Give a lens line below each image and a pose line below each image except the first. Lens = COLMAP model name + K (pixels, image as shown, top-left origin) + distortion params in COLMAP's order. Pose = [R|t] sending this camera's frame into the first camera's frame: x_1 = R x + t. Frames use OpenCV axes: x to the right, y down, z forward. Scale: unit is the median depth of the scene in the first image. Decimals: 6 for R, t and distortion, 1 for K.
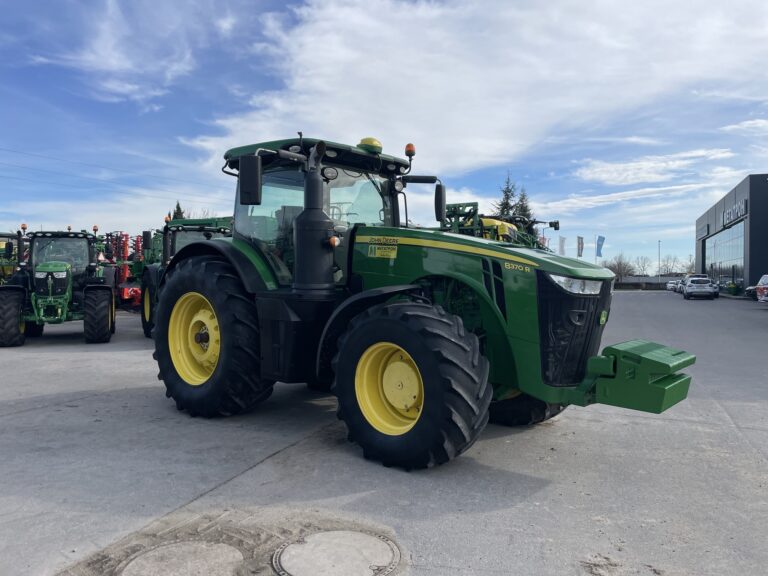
lens RADIAL K [[581.1, 0, 382.9], [0, 581.1, 277.0], [0, 0, 1]] dist [0.066399, -0.094053]
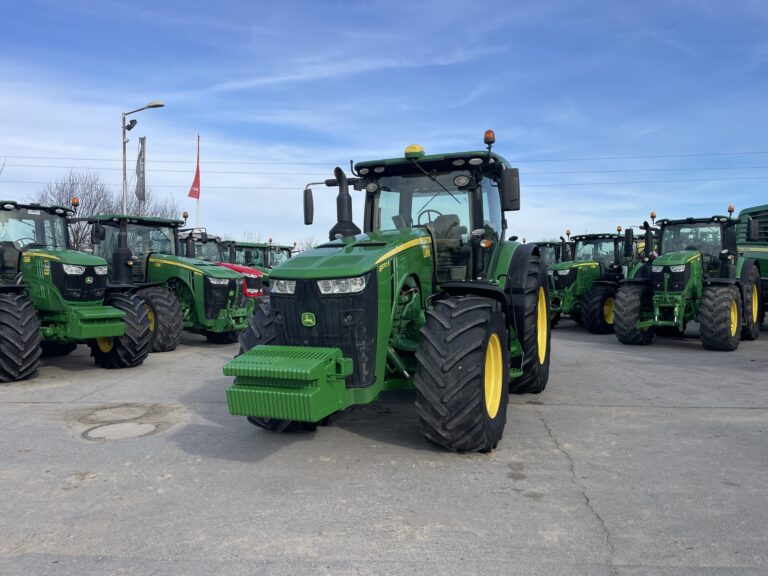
lens RADIAL K [[585.3, 0, 382.7], [0, 585.3, 283.5], [0, 0, 1]] dist [0.115724, -0.168763]
pose [[0.314709, 0.011598, -0.949117, 1.241806], [0.006308, 0.999878, 0.014310, -0.001753], [0.949167, -0.010490, 0.314598, 0.772173]]
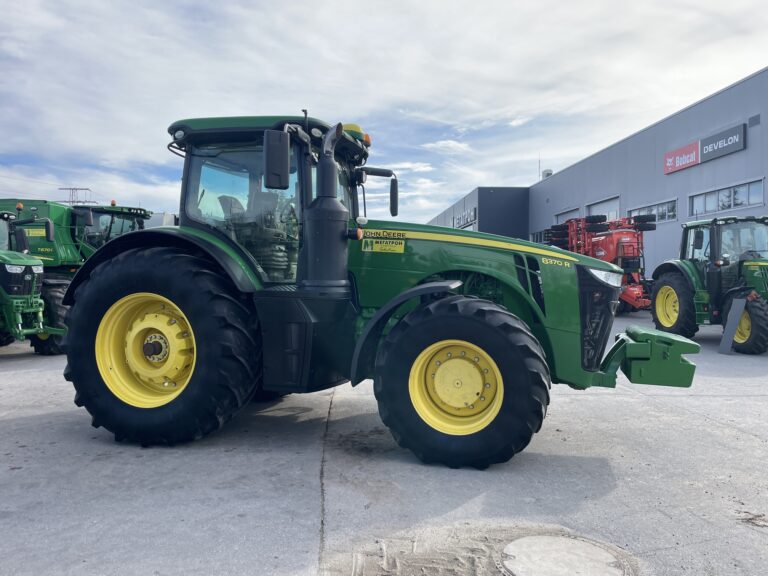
lens RADIAL K [[581.1, 0, 382.9], [0, 581.1, 277.0], [0, 0, 1]] dist [0.066399, -0.094053]
pose [[0.902714, -0.007033, 0.430184, -0.485716], [0.004887, 0.999969, 0.006094, 0.001676], [-0.430214, -0.003399, 0.902721, 0.169229]]
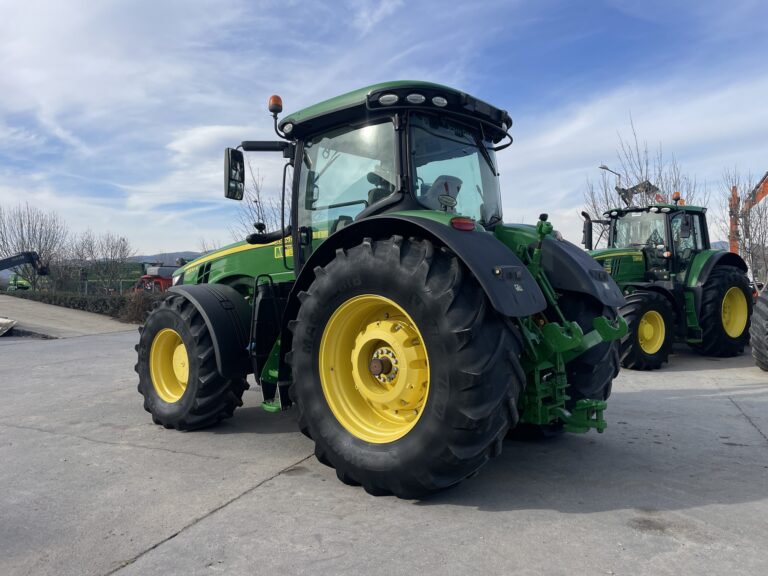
lens RADIAL K [[584.5, 0, 382.7], [0, 584.5, 280.8], [0, 0, 1]] dist [0.082970, -0.117392]
pose [[-0.999942, 0.010567, -0.002180, -0.120472], [0.010571, 0.999943, -0.001706, 0.015282], [0.002162, -0.001729, -0.999996, 2.476958]]
